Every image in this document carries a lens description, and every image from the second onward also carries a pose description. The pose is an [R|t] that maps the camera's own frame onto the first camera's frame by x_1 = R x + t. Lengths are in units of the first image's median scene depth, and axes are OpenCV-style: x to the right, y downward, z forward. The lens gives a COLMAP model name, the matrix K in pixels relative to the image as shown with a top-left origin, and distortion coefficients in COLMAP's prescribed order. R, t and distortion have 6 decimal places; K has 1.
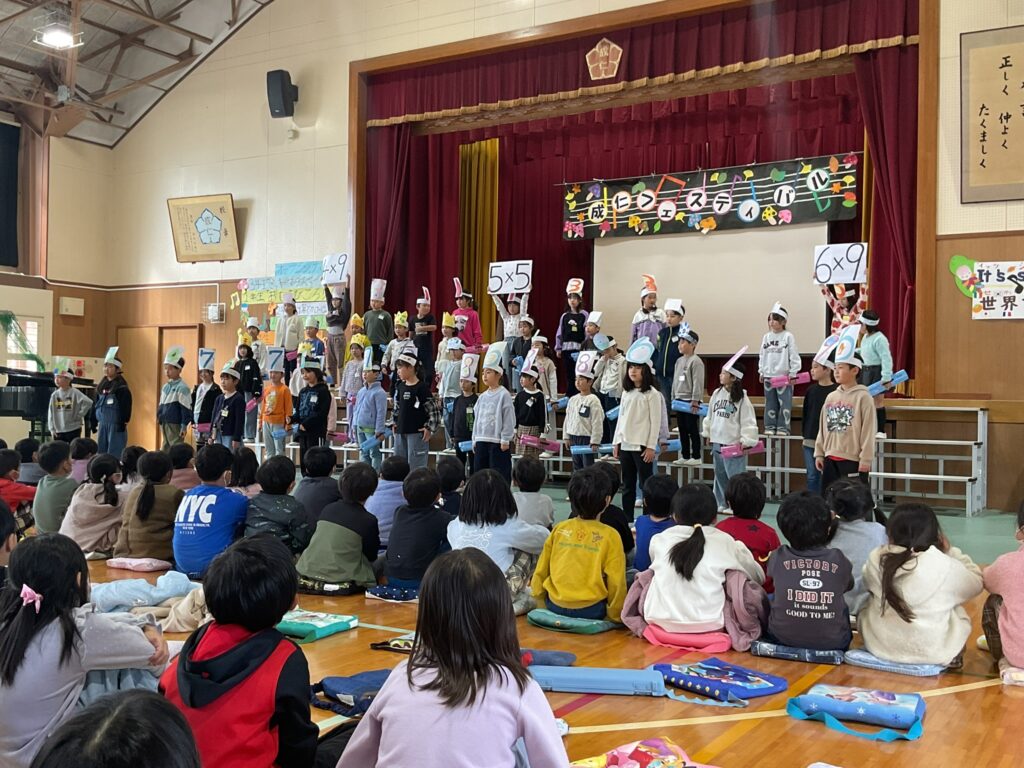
lens RADIAL K [[1073.6, 0, 512.0], [0, 1073.6, 384.0], [0, 0, 1]] dist [0.137593, -0.306193]
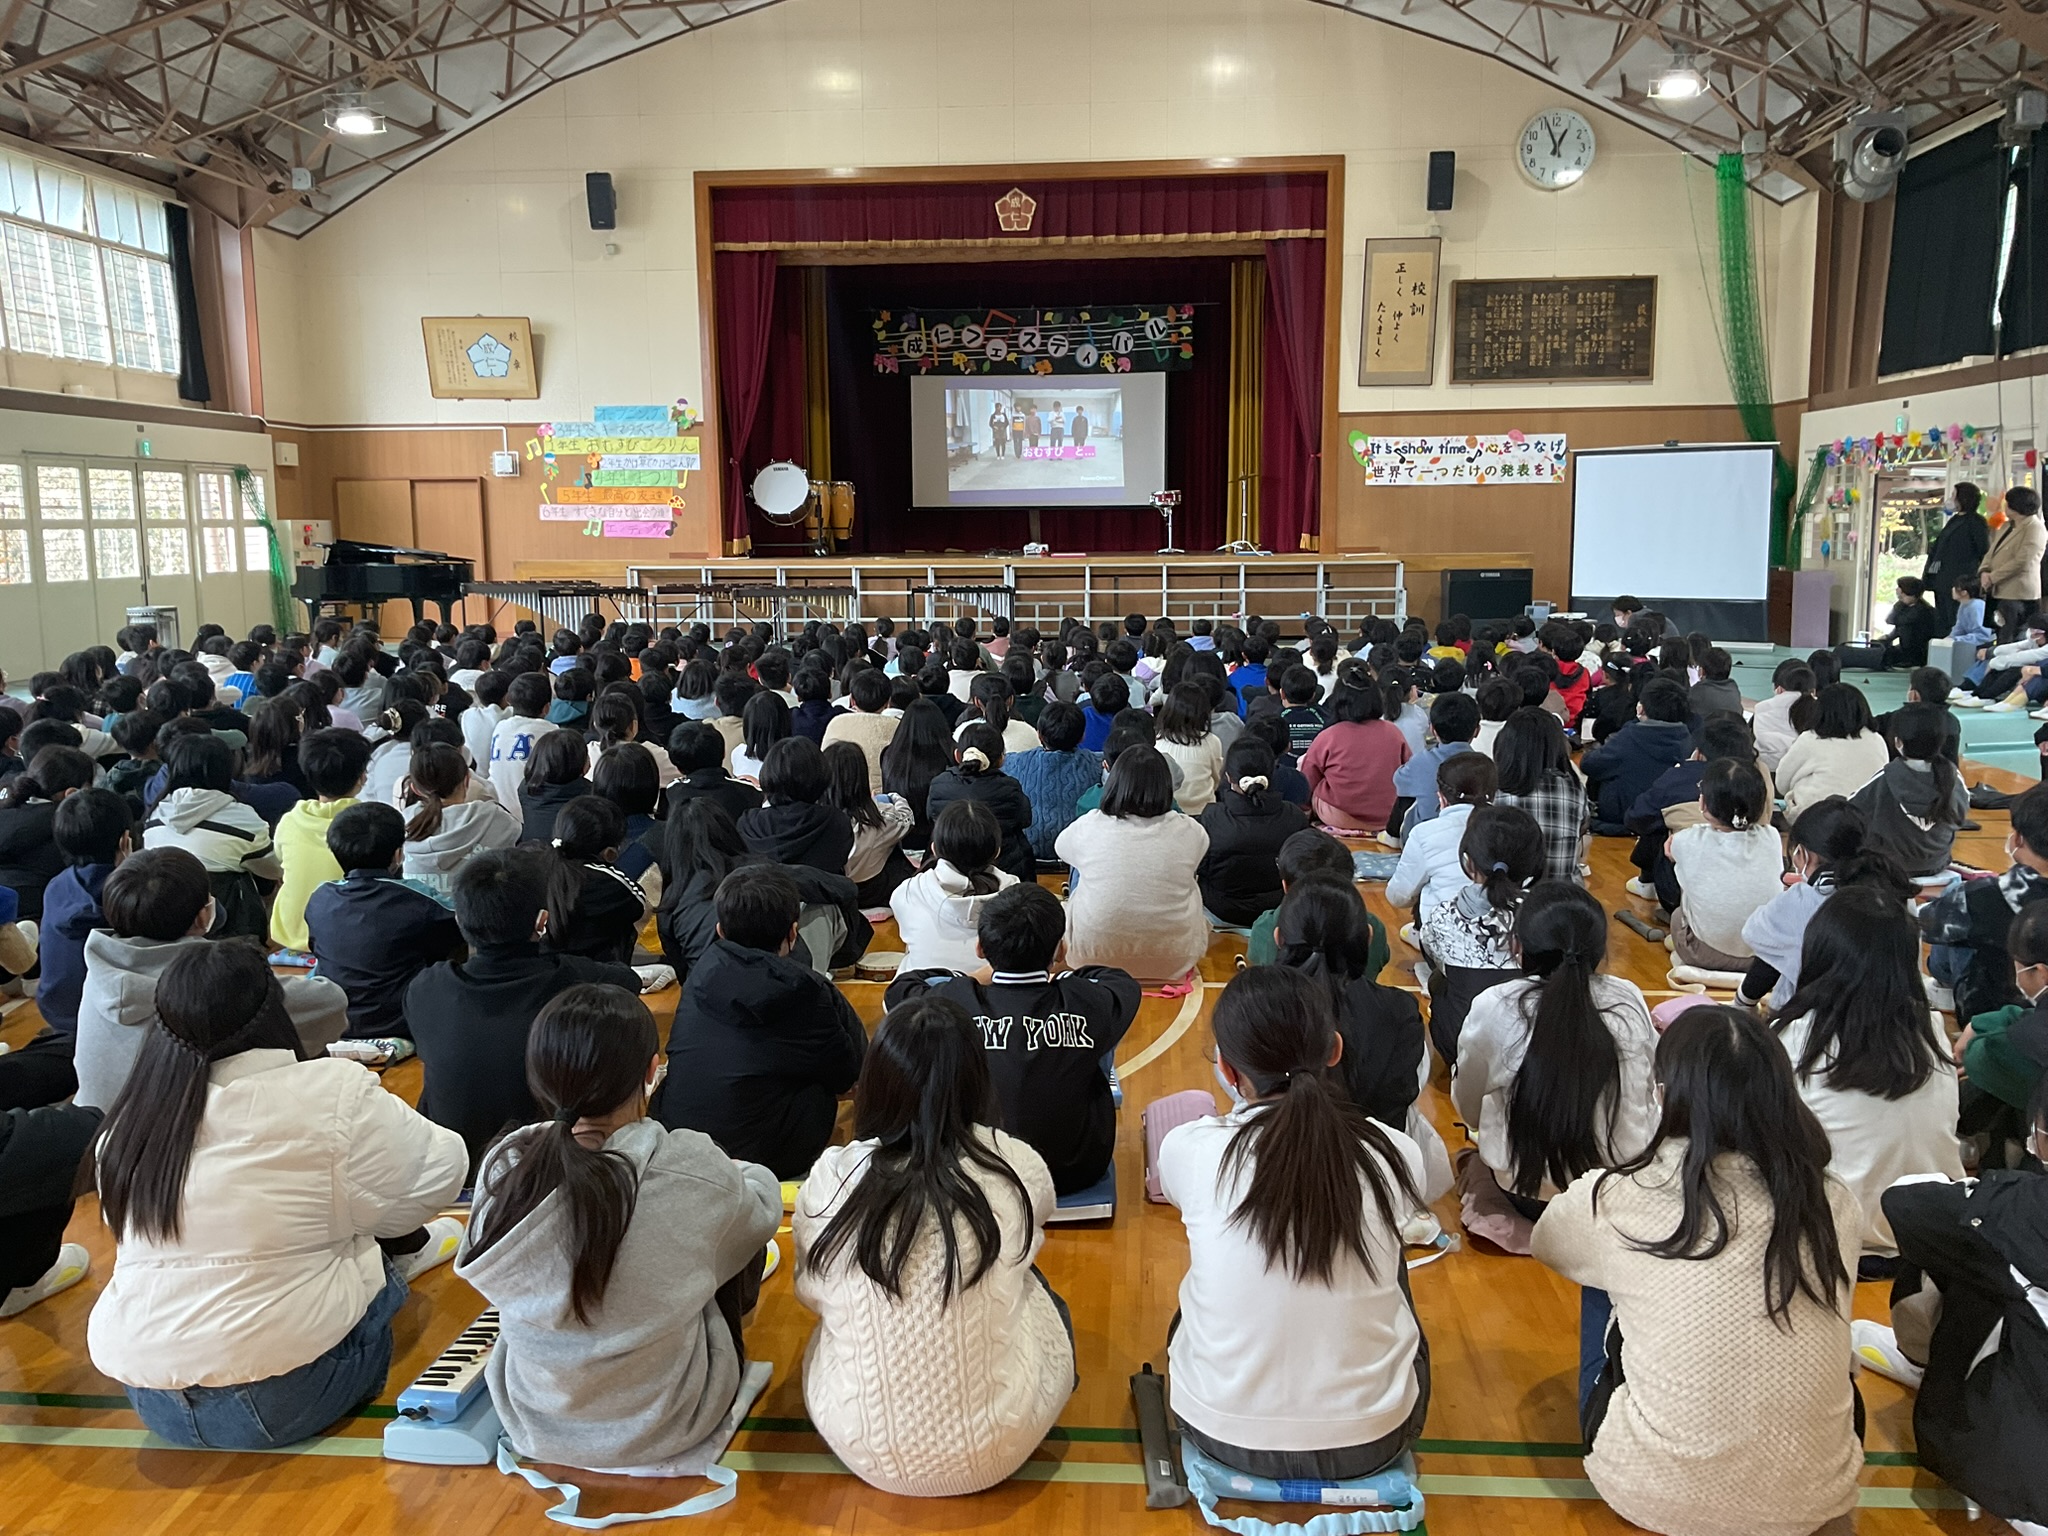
lens RADIAL K [[1690.9, 0, 1024.0], [0, 1690.9, 768.0], [0, 0, 1]] dist [0.117679, -0.238743]
pose [[0.889645, -0.088682, 0.447959, -0.550101], [0.017075, 0.986736, 0.161433, -0.042426], [-0.456333, -0.135969, 0.879359, -0.369723]]
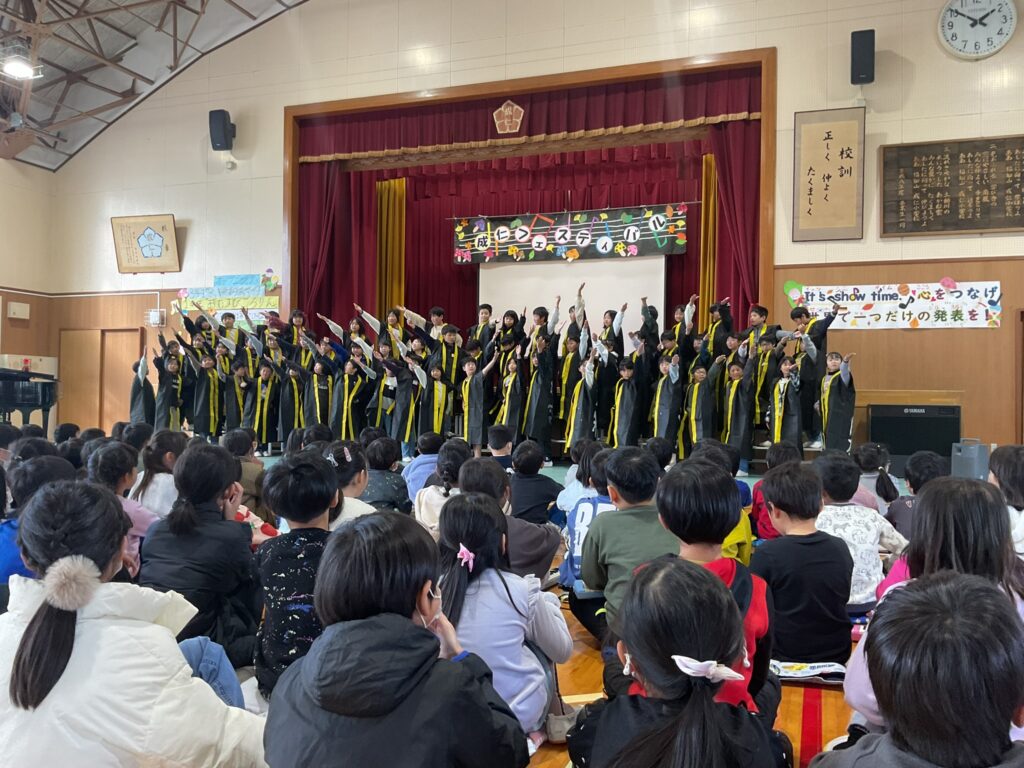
lens RADIAL K [[845.5, 0, 512.0], [0, 845.5, 384.0], [0, 0, 1]] dist [0.117679, -0.238743]
pose [[0.979219, -0.000016, 0.202803, -0.093094], [0.000087, 1.000000, -0.000339, 0.005421], [-0.202803, 0.000350, 0.979219, 0.035882]]
